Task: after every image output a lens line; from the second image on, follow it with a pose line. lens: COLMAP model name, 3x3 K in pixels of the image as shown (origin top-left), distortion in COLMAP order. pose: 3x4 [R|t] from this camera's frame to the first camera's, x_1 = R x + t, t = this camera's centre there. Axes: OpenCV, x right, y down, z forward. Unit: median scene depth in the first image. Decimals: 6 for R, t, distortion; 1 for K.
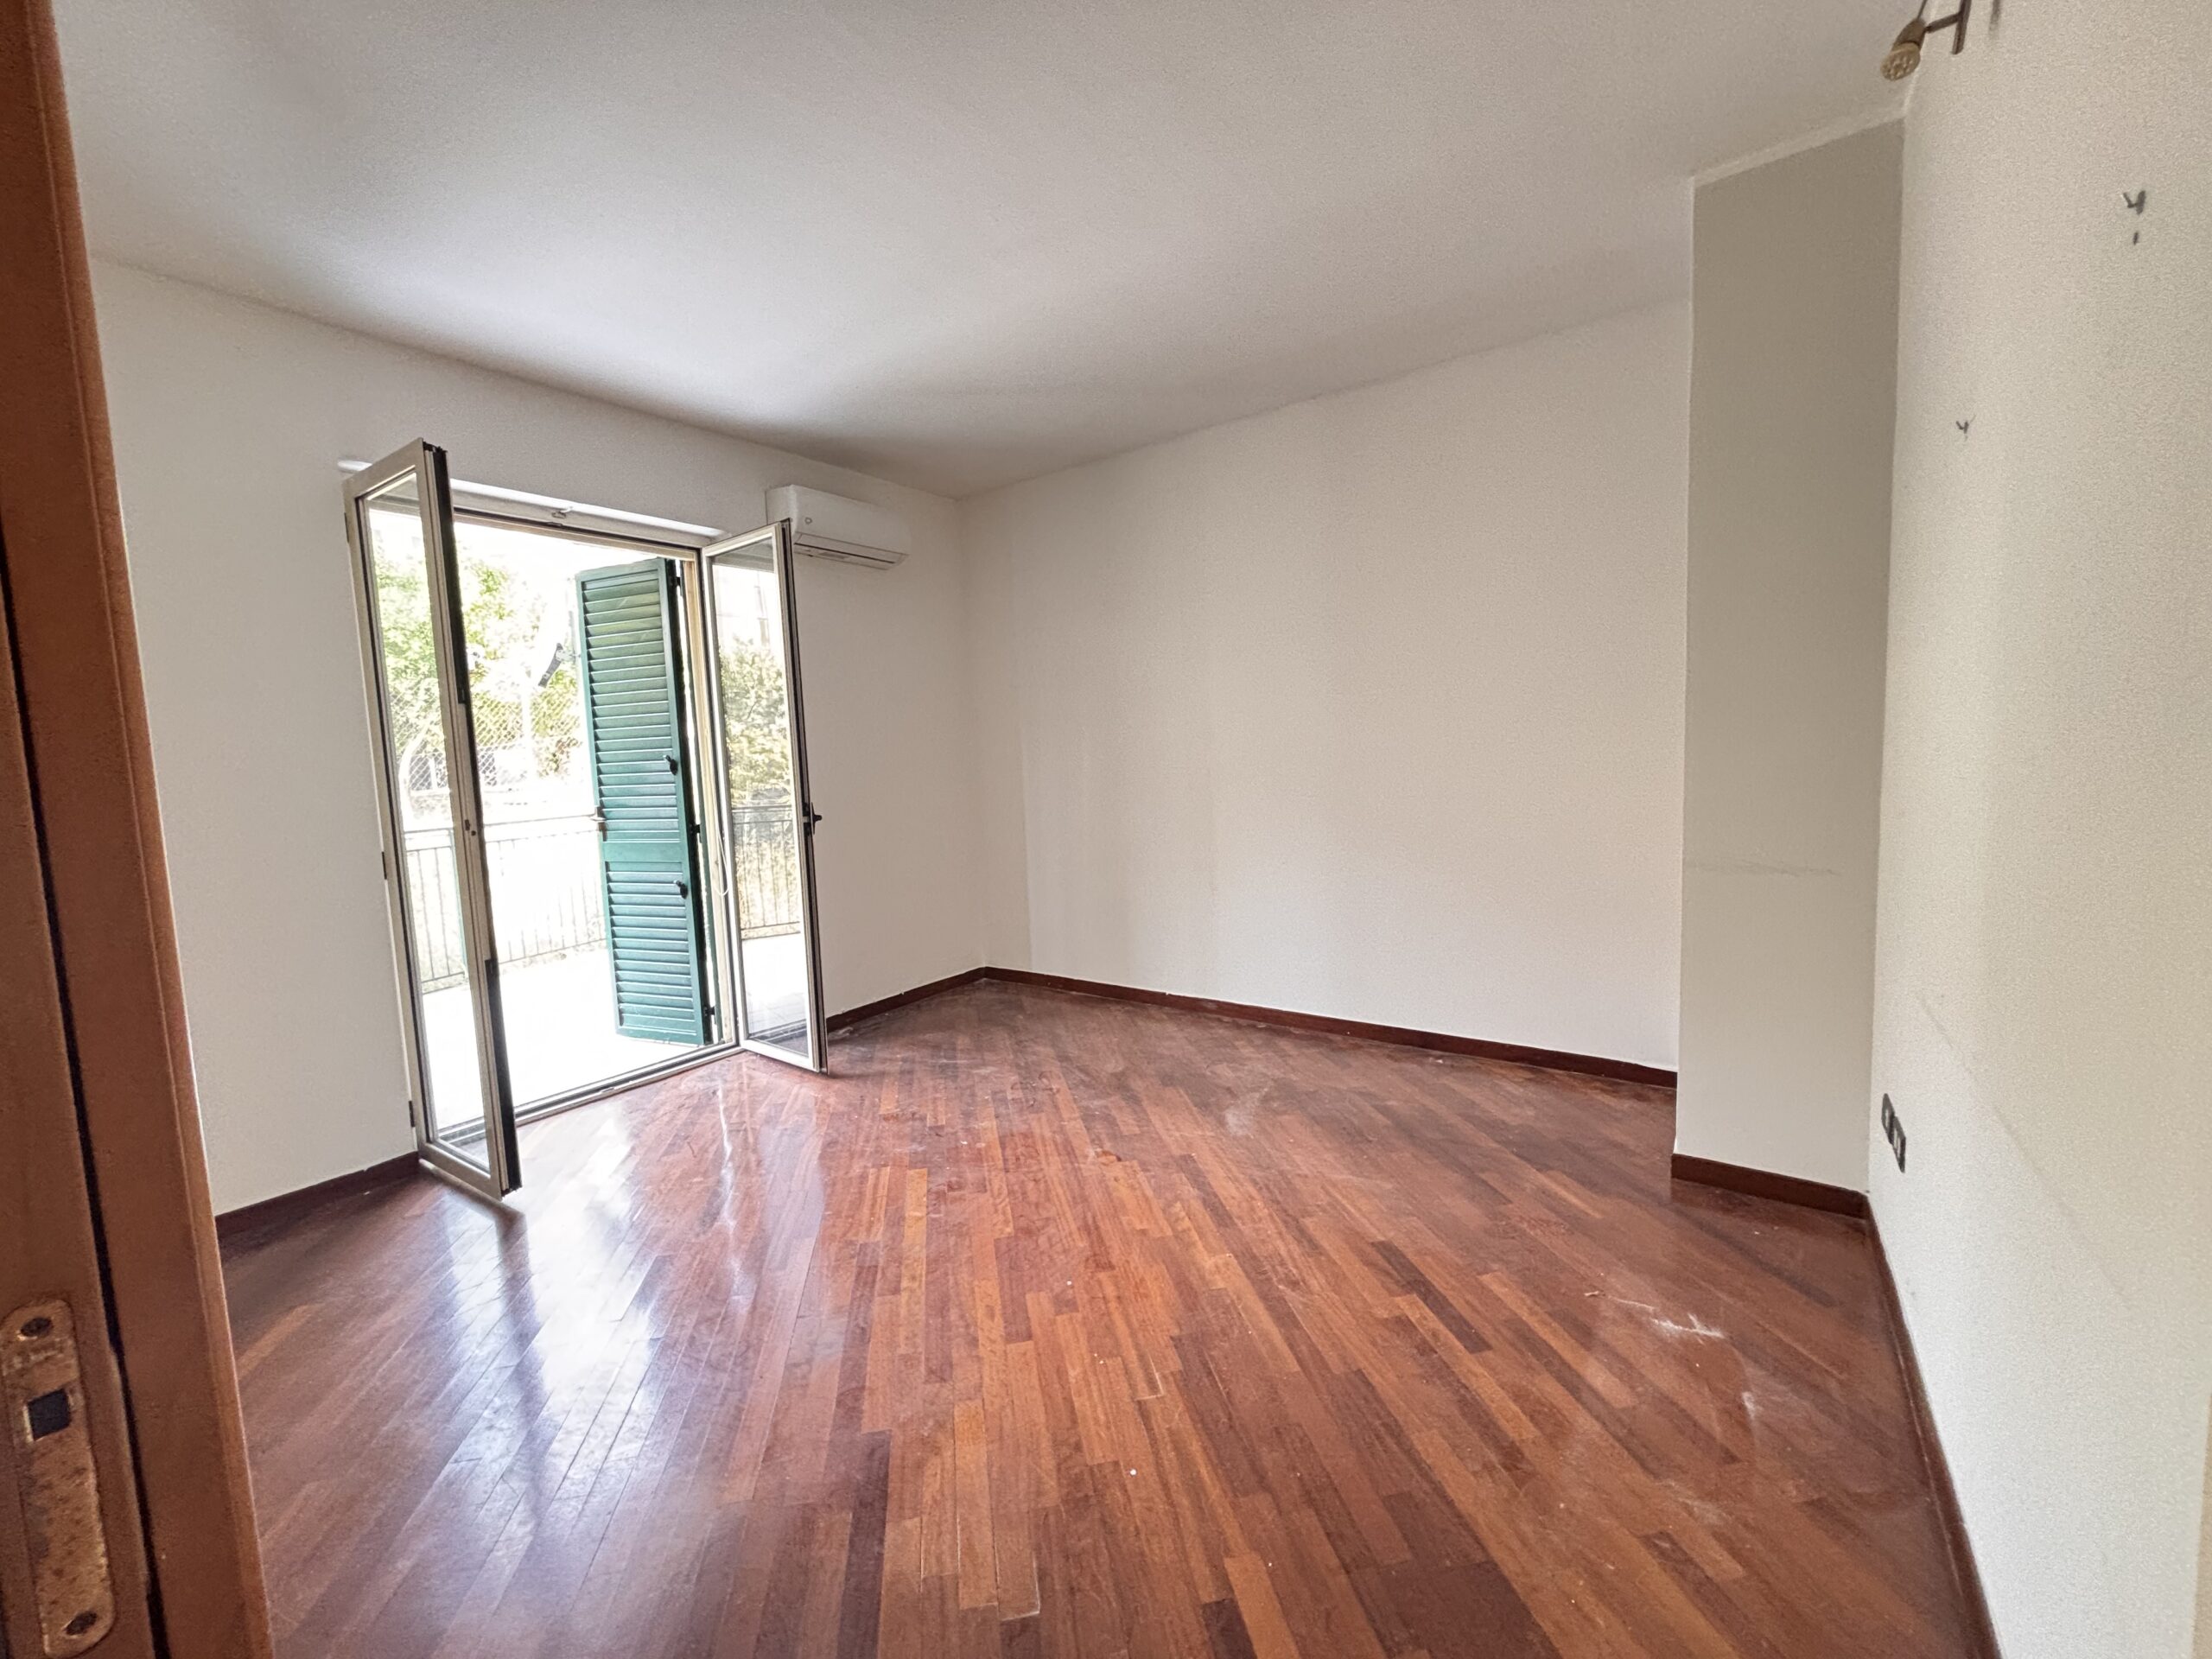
lens RADIAL K [[888.1, 0, 1098.4], [0, 888.1, 830.6], [0, 0, 1]] dist [0.001613, 0.000073]
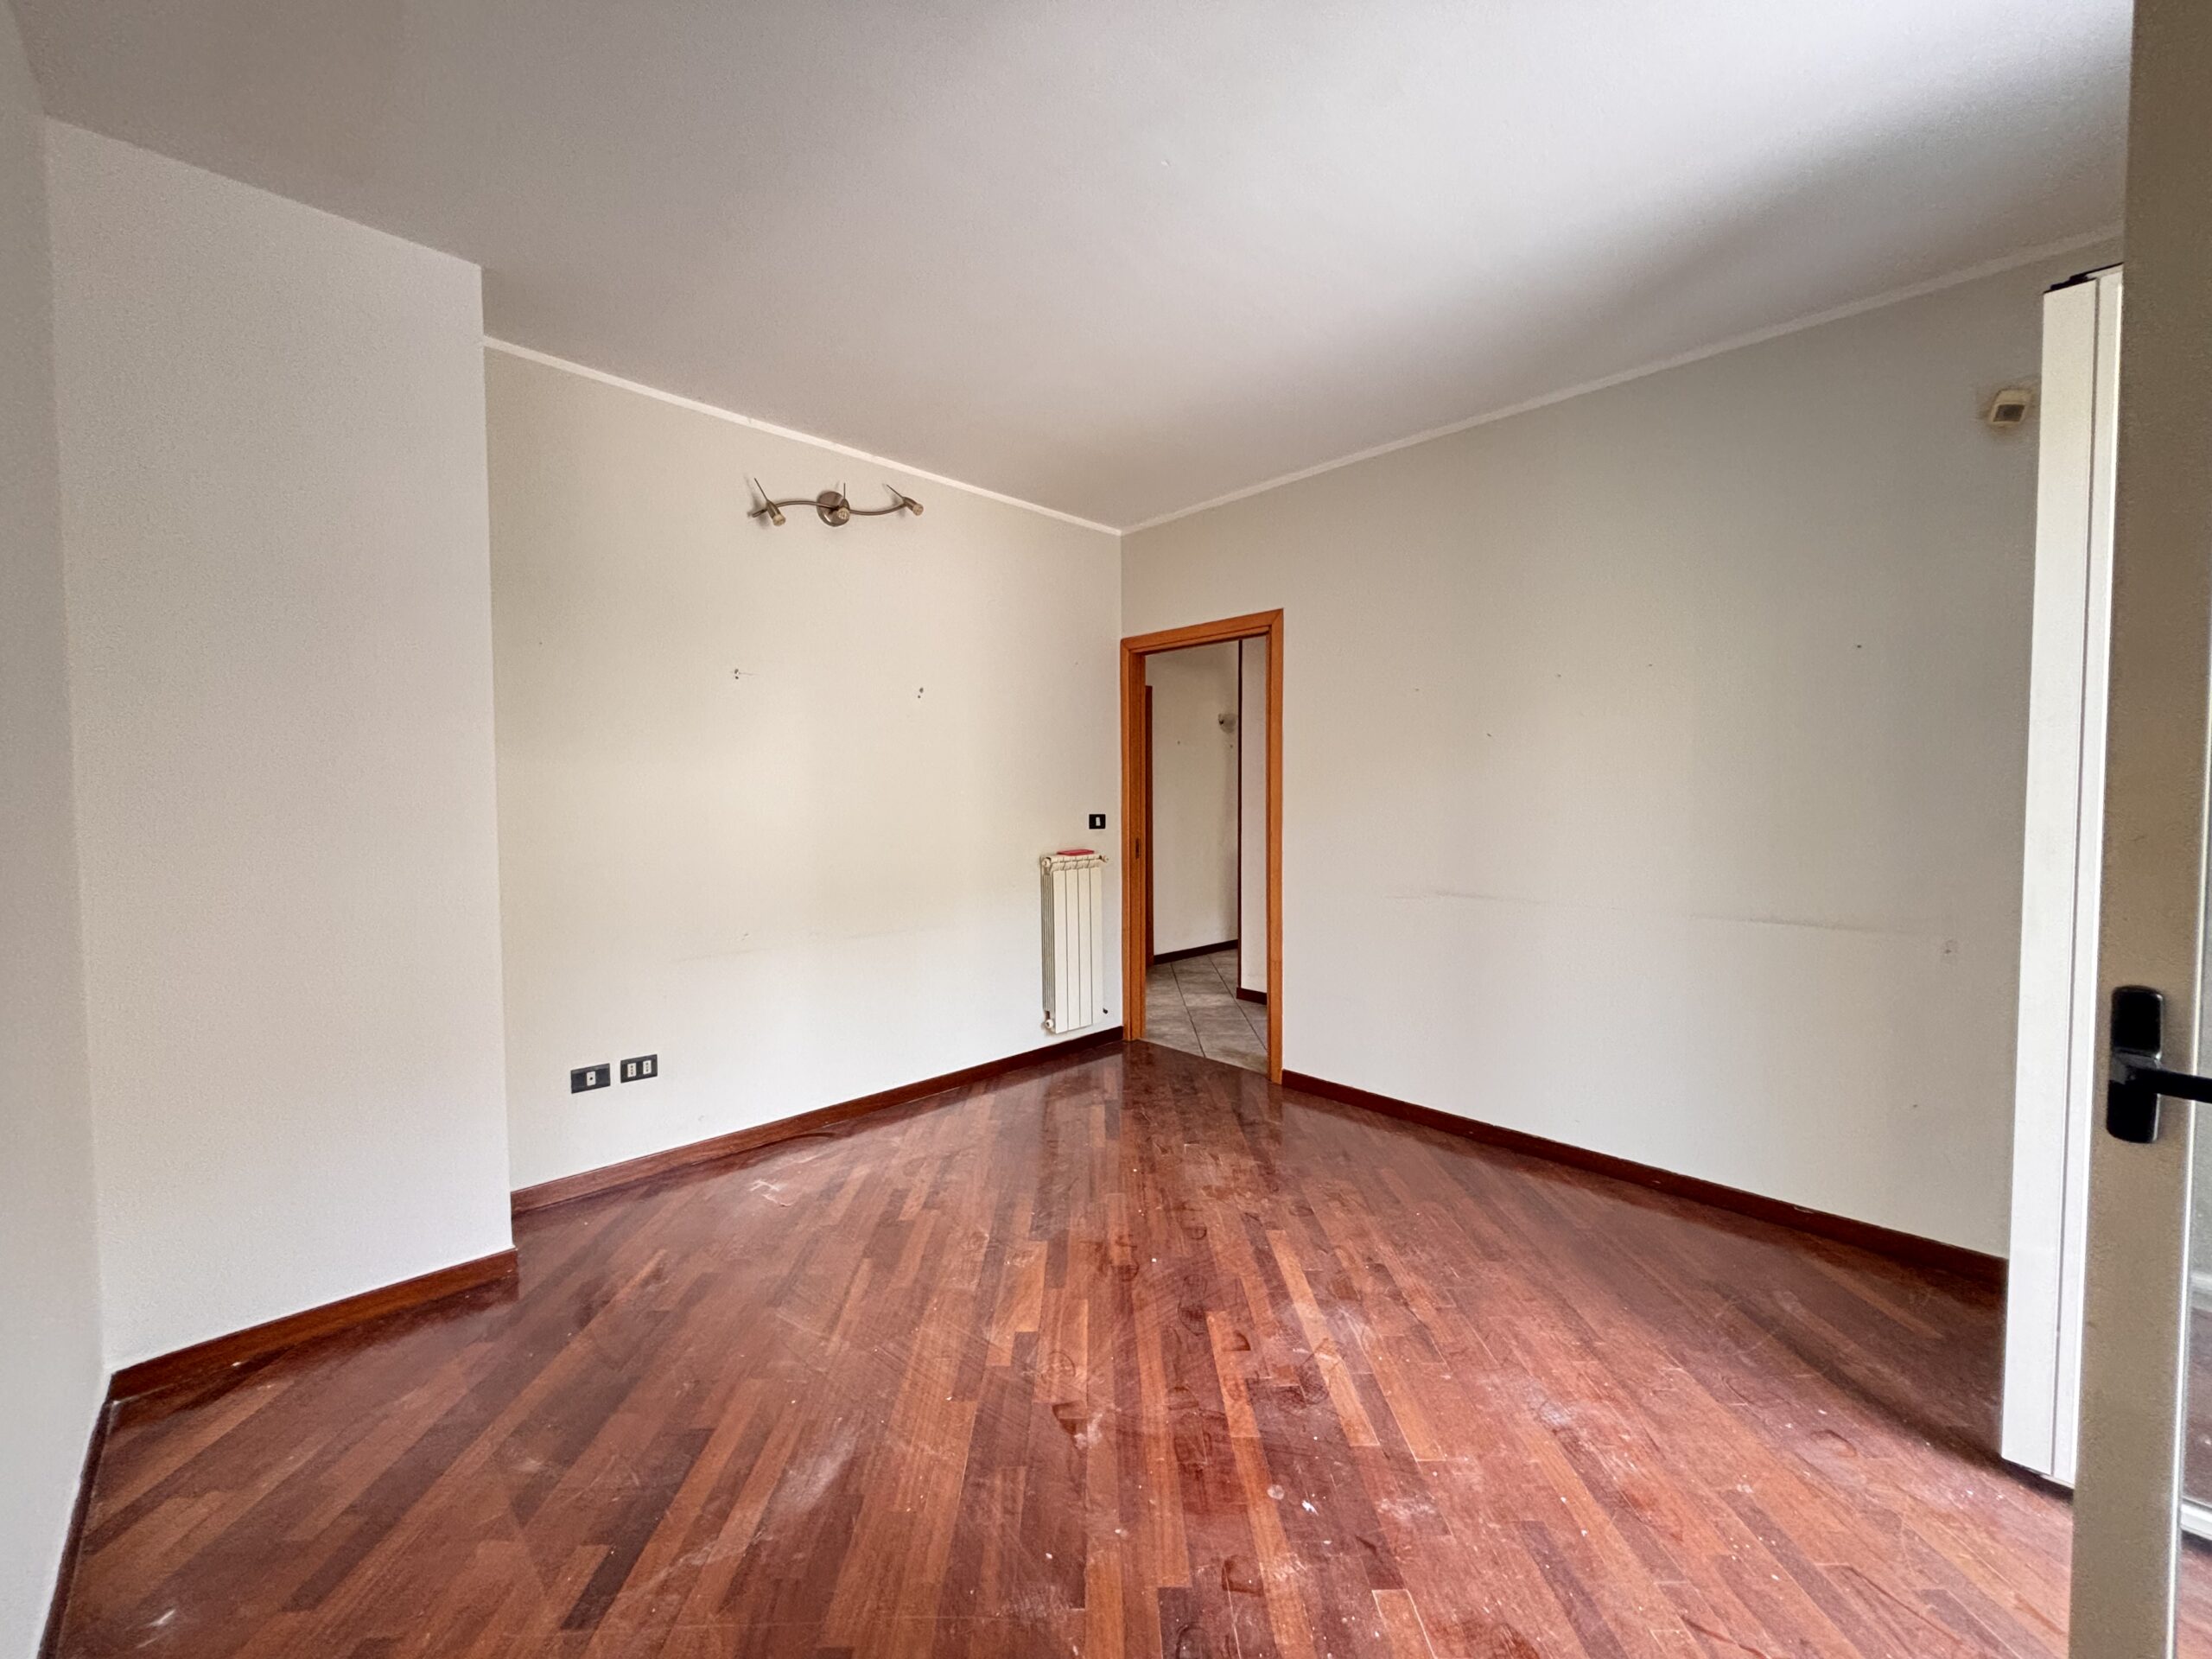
lens RADIAL K [[888.1, 0, 1098.4], [0, 888.1, 830.6], [0, 0, 1]] dist [0.001613, 0.000073]
pose [[-0.983291, 0.040947, 0.177377, -0.142968], [0.062769, 0.990882, 0.119220, -0.141124], [-0.170878, 0.128362, -0.976895, 1.569150]]
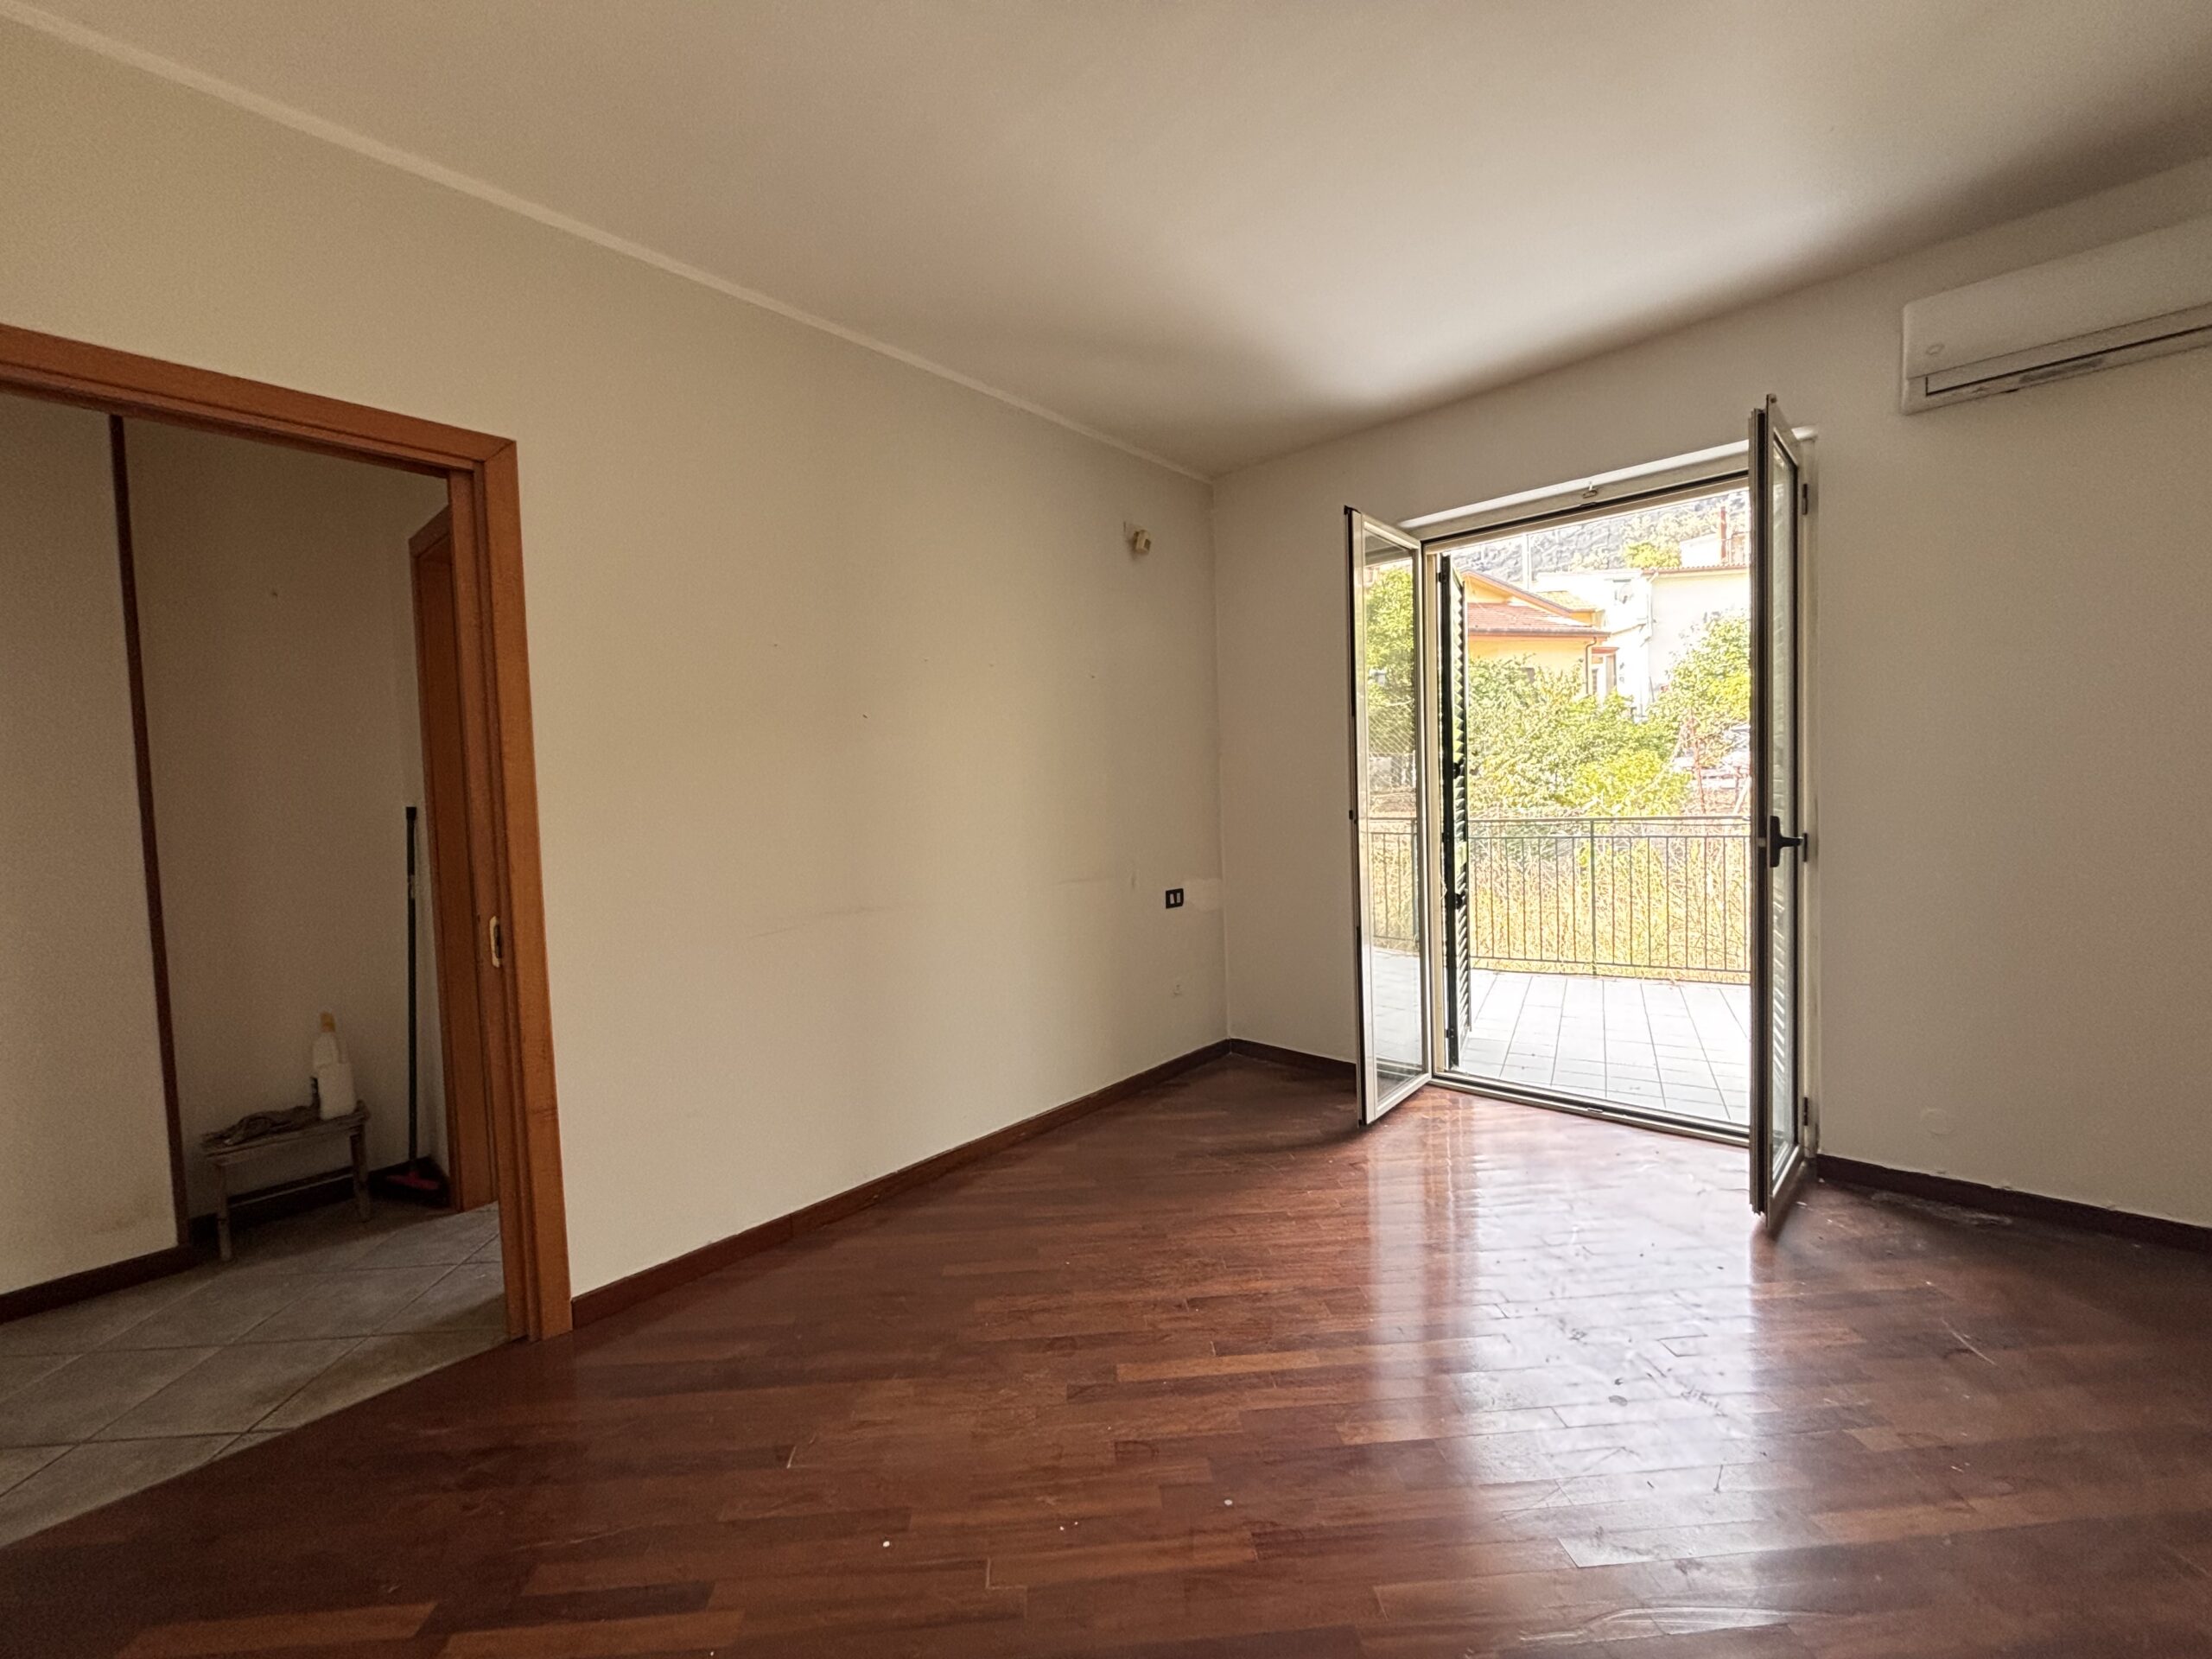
lens RADIAL K [[888.1, 0, 1098.4], [0, 888.1, 830.6], [0, 0, 1]] dist [0.001613, 0.000073]
pose [[-0.116778, 0.091598, -0.988925, 0.492377], [-0.048578, 0.994019, 0.097806, -0.079365], [0.991969, 0.059461, -0.111630, 0.715918]]
